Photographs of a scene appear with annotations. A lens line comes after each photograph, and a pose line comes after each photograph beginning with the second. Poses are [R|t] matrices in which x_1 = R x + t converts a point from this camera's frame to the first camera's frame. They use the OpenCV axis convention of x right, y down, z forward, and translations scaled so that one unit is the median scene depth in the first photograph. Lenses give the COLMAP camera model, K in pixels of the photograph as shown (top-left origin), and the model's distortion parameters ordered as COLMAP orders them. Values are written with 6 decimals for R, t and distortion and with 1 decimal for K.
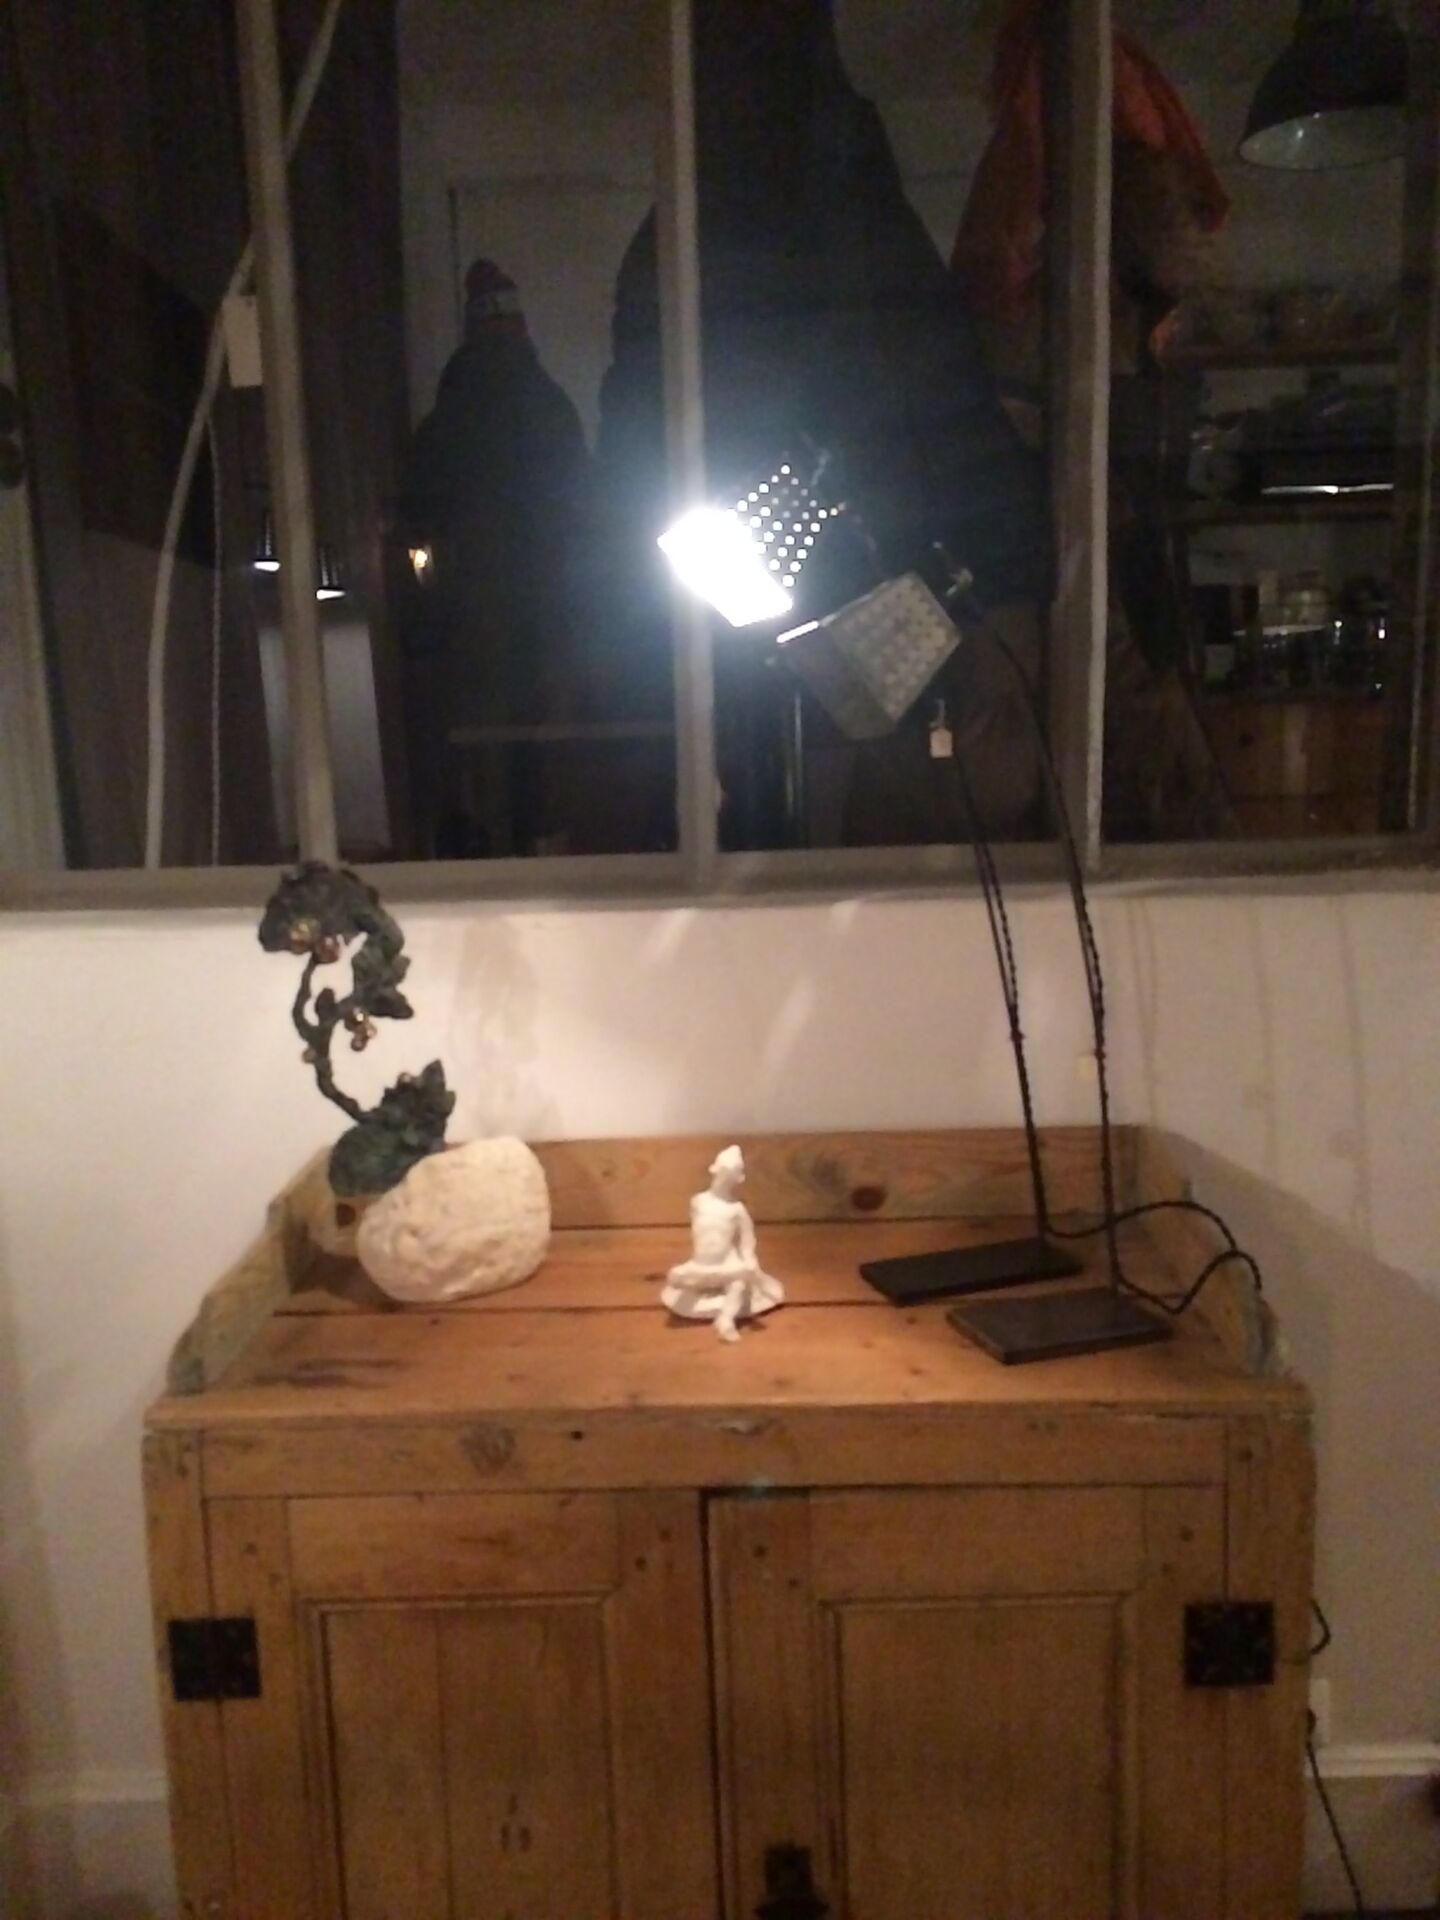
lens RADIAL K [[1654.8, 0, 719.2], [0, 1654.8, 954.4], [0, 0, 1]] dist [0.063872, -0.081856]
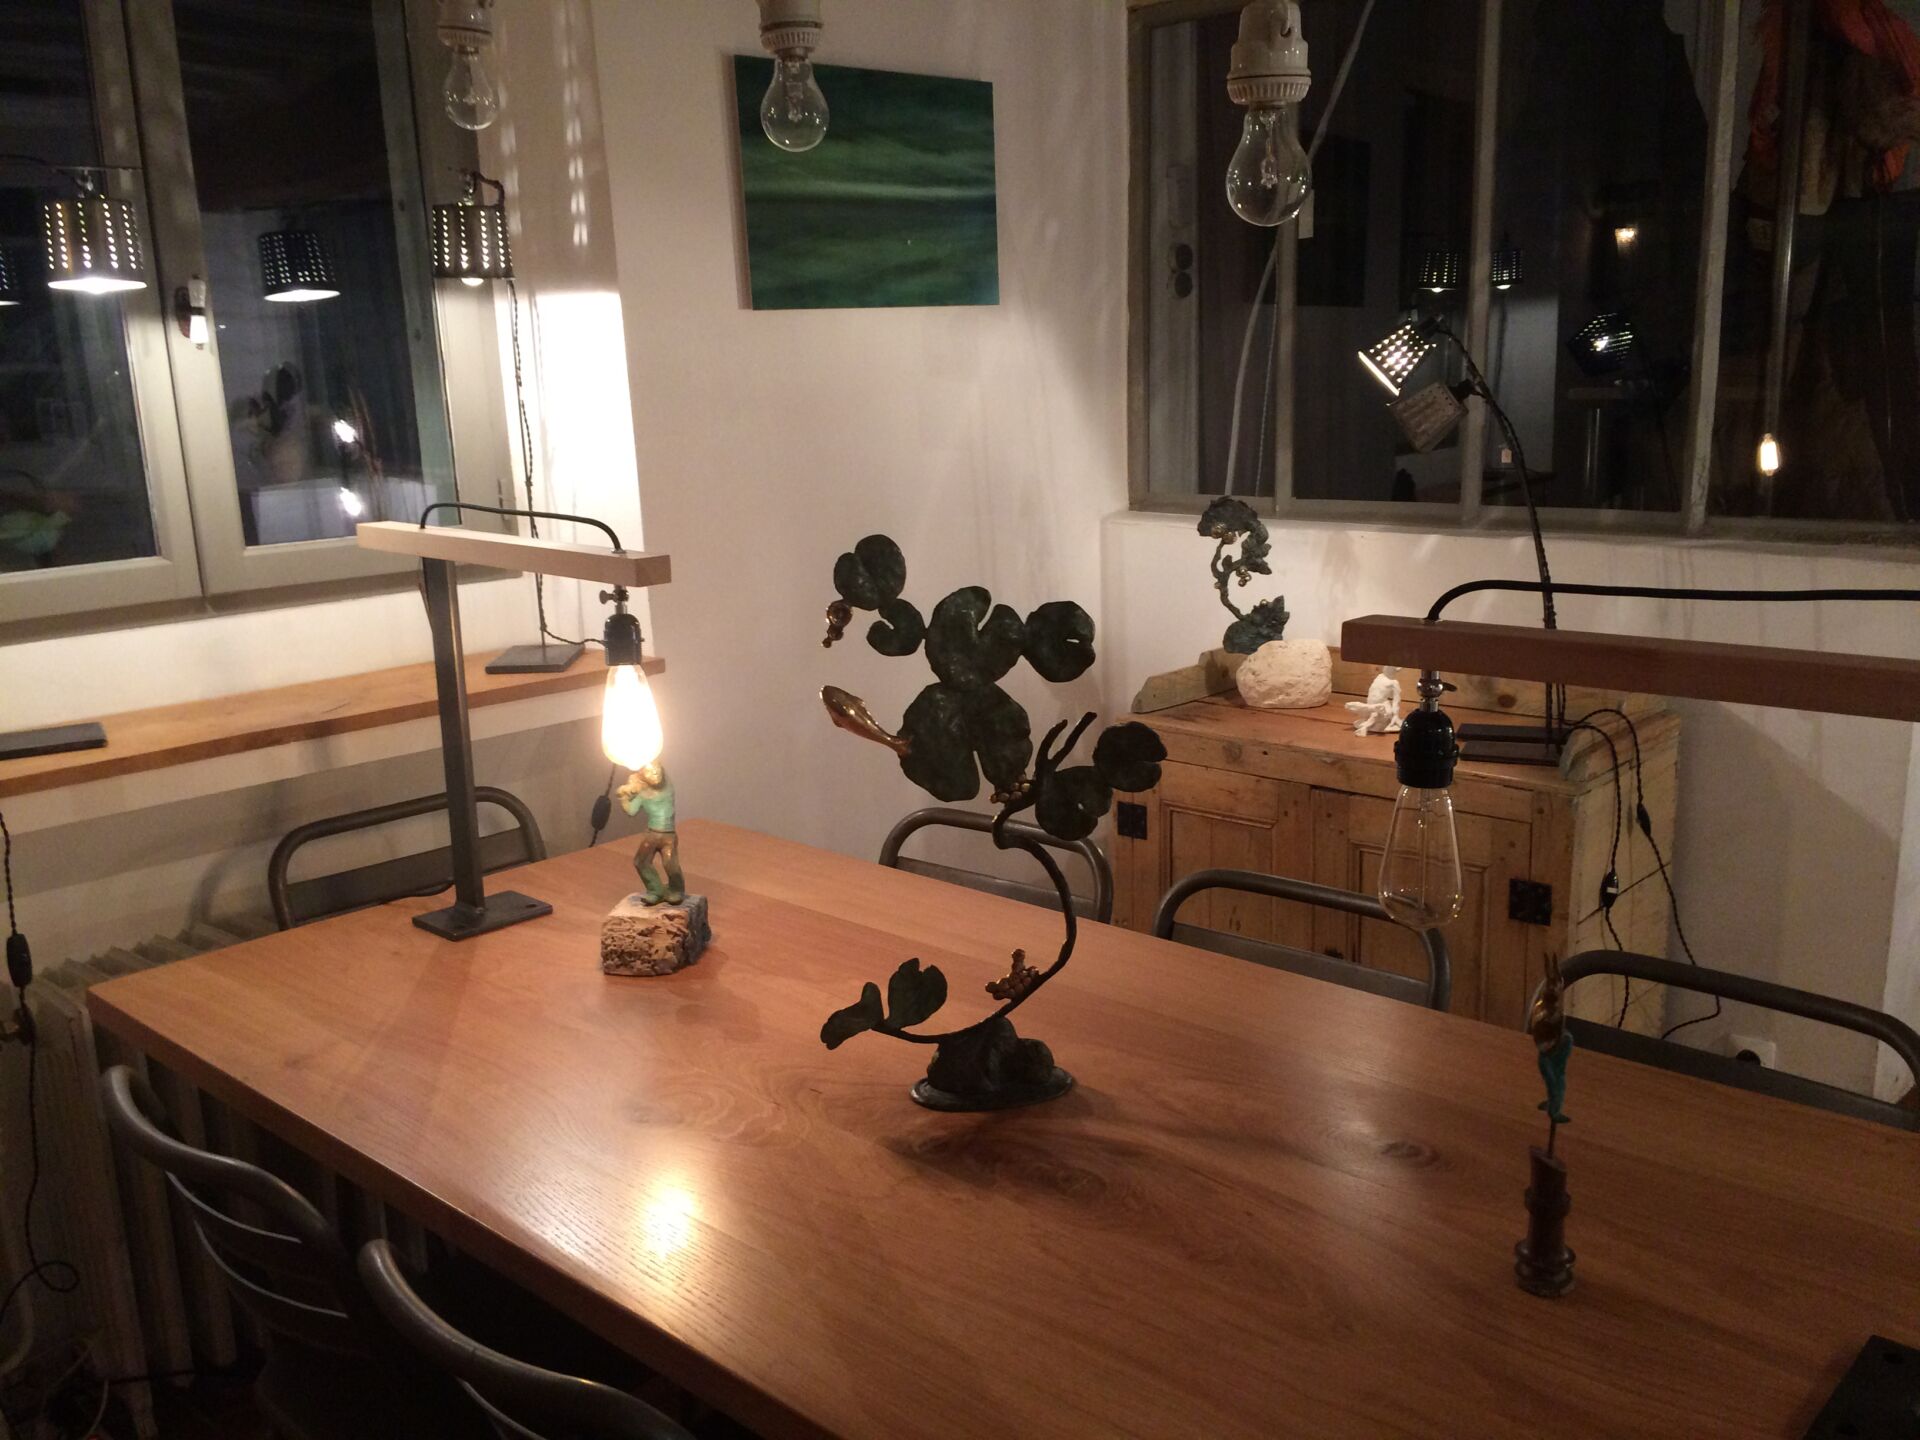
lens RADIAL K [[1654.8, 0, 958.2], [0, 1654.8, 721.0], [0, 0, 1]] dist [0.063872, -0.081856]
pose [[0.756763, 0.151755, -0.635830, 0.904387], [-0.095078, 0.987889, 0.122621, 0.001766], [0.646738, -0.032342, 0.762027, -0.890401]]
